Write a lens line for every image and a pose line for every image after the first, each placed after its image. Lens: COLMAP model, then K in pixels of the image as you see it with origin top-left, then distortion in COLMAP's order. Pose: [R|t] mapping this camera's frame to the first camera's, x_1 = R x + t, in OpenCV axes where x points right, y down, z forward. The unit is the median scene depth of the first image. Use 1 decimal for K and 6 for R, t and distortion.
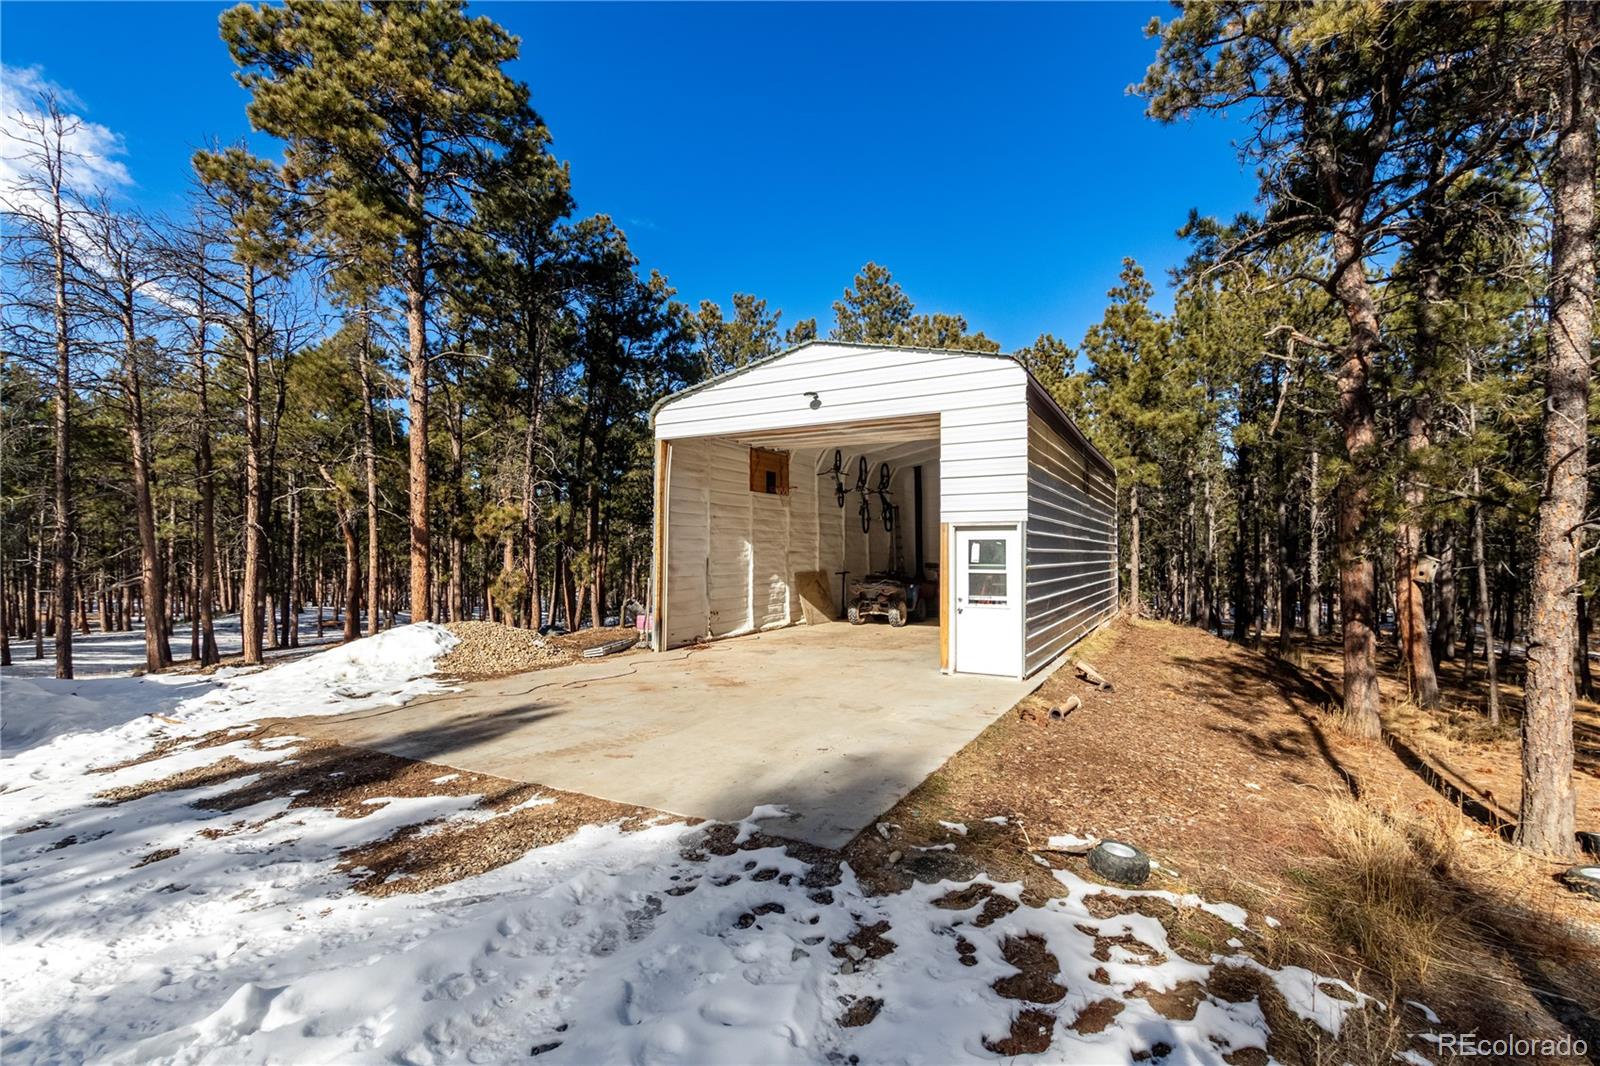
lens RADIAL K [[736.5, 0, 798.2], [0, 736.5, 540.6], [0, 0, 1]] dist [0.000518, -0.000582]
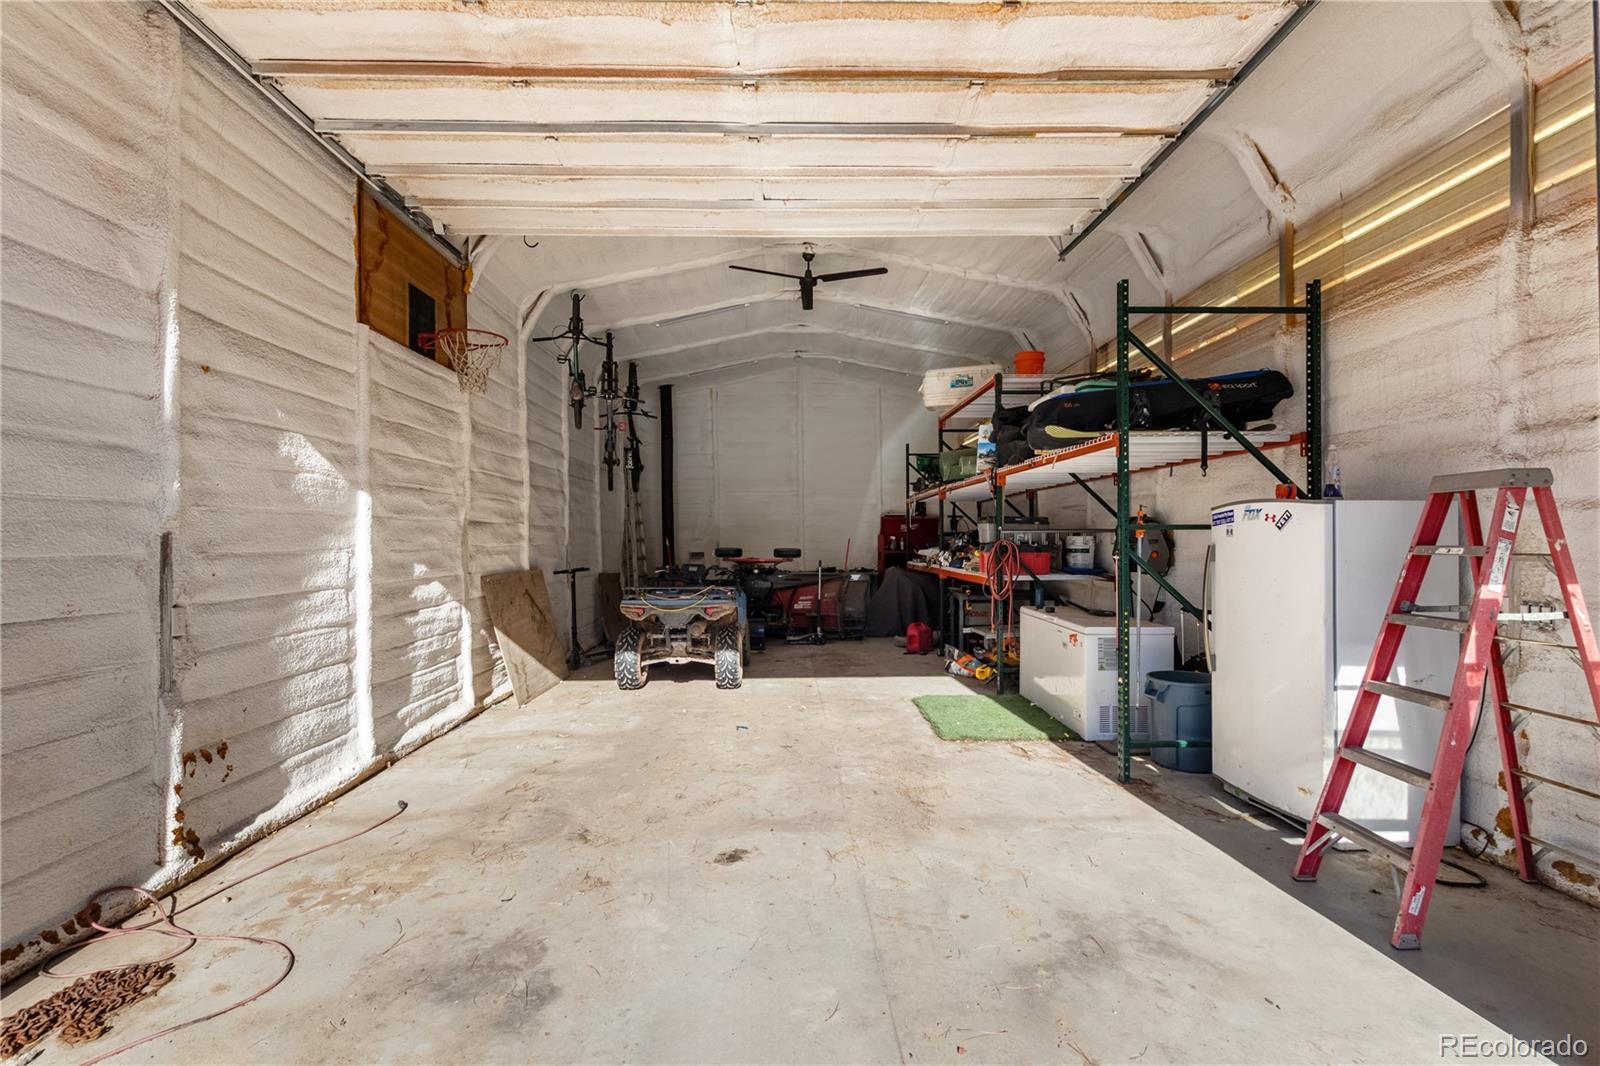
lens RADIAL K [[736.5, 0, 799.1], [0, 736.5, 531.6], [0, 0, 1]] dist [0.000518, -0.000582]
pose [[0.868587, -0.004508, 0.495515, -0.053415], [0.002531, 0.999986, 0.004661, 0.019155], [-0.495529, -0.002794, 0.868587, 0.586359]]
